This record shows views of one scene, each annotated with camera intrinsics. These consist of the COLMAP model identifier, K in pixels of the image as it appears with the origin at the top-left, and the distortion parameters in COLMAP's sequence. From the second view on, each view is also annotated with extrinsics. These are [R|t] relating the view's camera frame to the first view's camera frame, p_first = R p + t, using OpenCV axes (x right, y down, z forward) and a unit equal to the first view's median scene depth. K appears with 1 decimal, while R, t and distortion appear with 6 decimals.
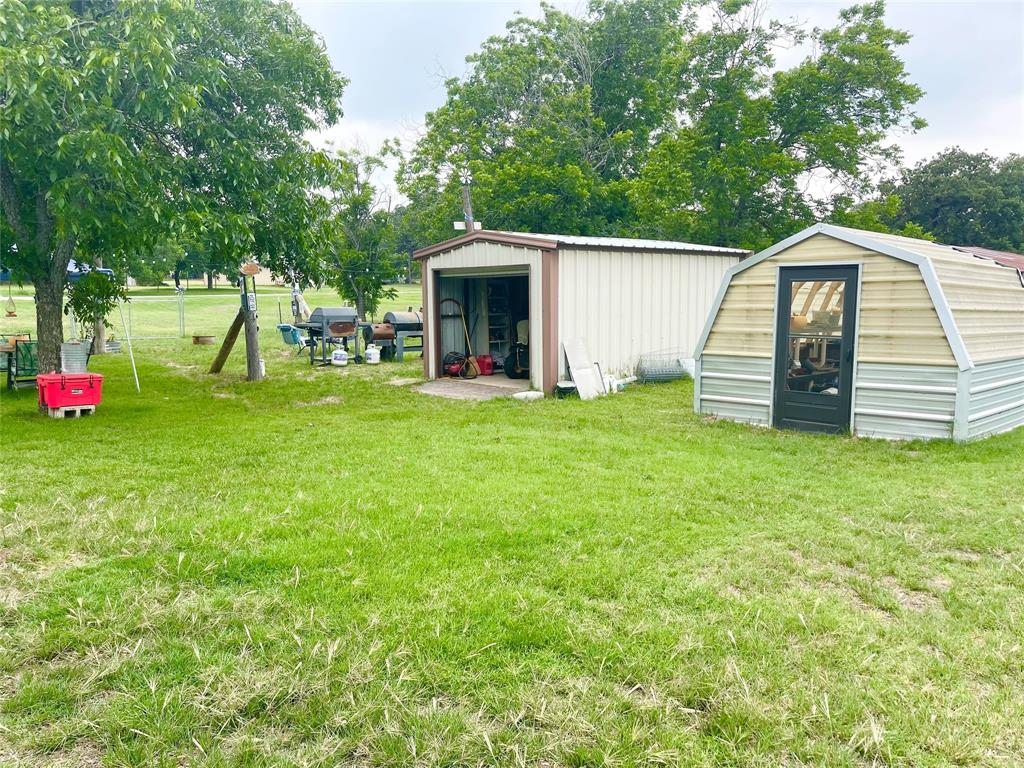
lens RADIAL K [[771.3, 0, 511.6], [0, 771.3, 386.1], [0, 0, 1]] dist [0.049896, -0.064231]
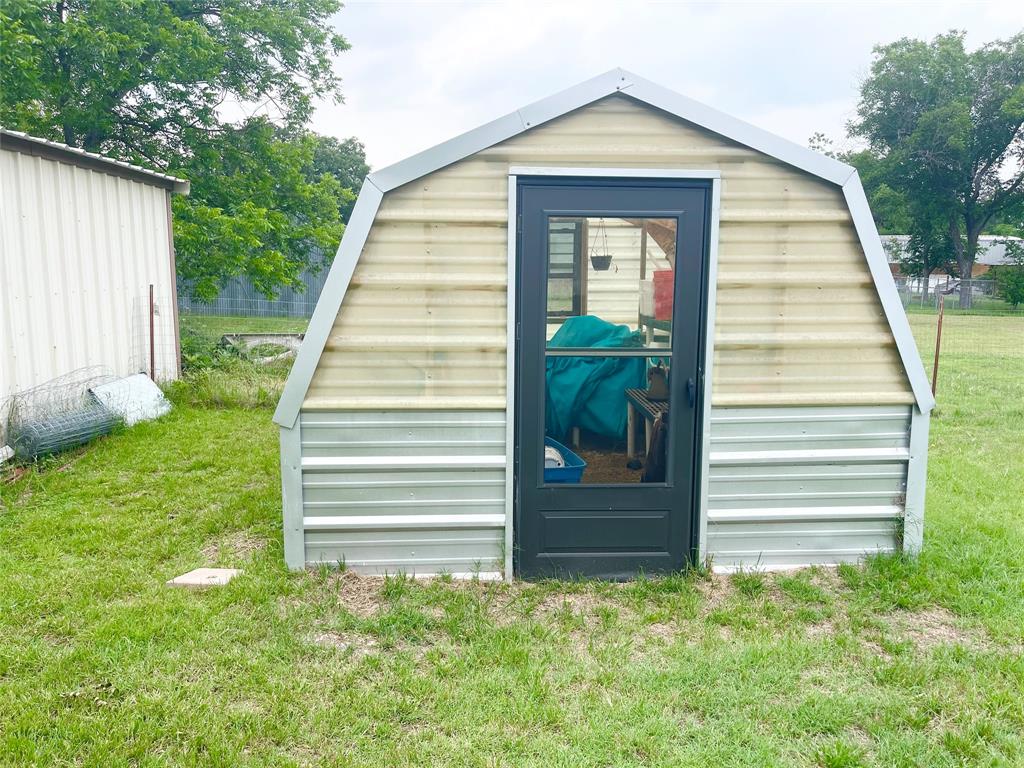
lens RADIAL K [[771.3, 0, 513.8], [0, 771.3, 389.1], [0, 0, 1]] dist [0.049896, -0.064231]
pose [[0.673986, -0.090233, 0.733213, 0.049482], [0.077559, 0.995670, 0.051239, -0.066289], [-0.734661, 0.022333, 0.678066, 0.725429]]
